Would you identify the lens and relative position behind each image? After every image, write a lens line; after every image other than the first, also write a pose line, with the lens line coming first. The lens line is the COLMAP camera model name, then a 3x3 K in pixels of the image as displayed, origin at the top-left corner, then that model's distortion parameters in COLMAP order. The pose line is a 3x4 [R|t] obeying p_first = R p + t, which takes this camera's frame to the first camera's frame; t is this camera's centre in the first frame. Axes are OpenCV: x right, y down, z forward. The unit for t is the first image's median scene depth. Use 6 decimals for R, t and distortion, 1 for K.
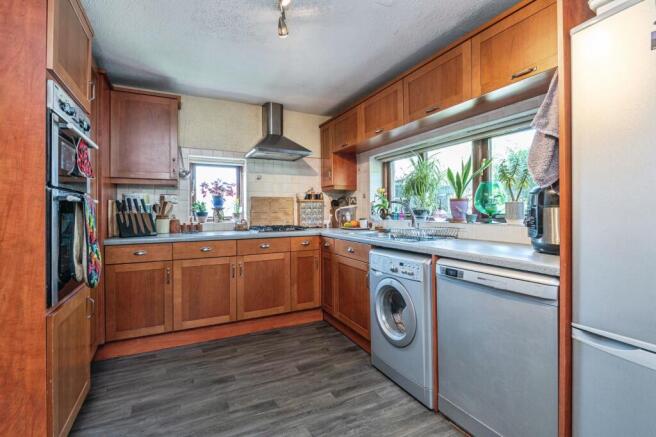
lens RADIAL K [[310.4, 0, 329.1], [0, 310.4, 213.8], [0, 0, 1]] dist [0.018403, -0.005264]
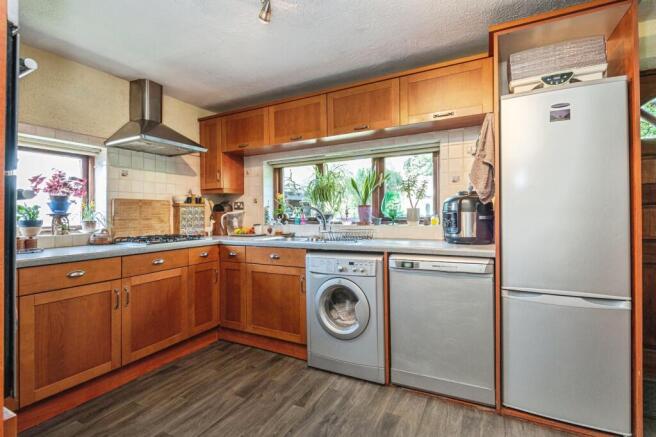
lens RADIAL K [[310.4, 0, 332.4], [0, 310.4, 215.5], [0, 0, 1]] dist [0.018403, -0.005264]
pose [[0.808891, -0.006230, 0.587925, -0.353303], [0.014633, 0.999847, -0.009537, 0.000647], [-0.587776, 0.016318, 0.808859, 0.109158]]
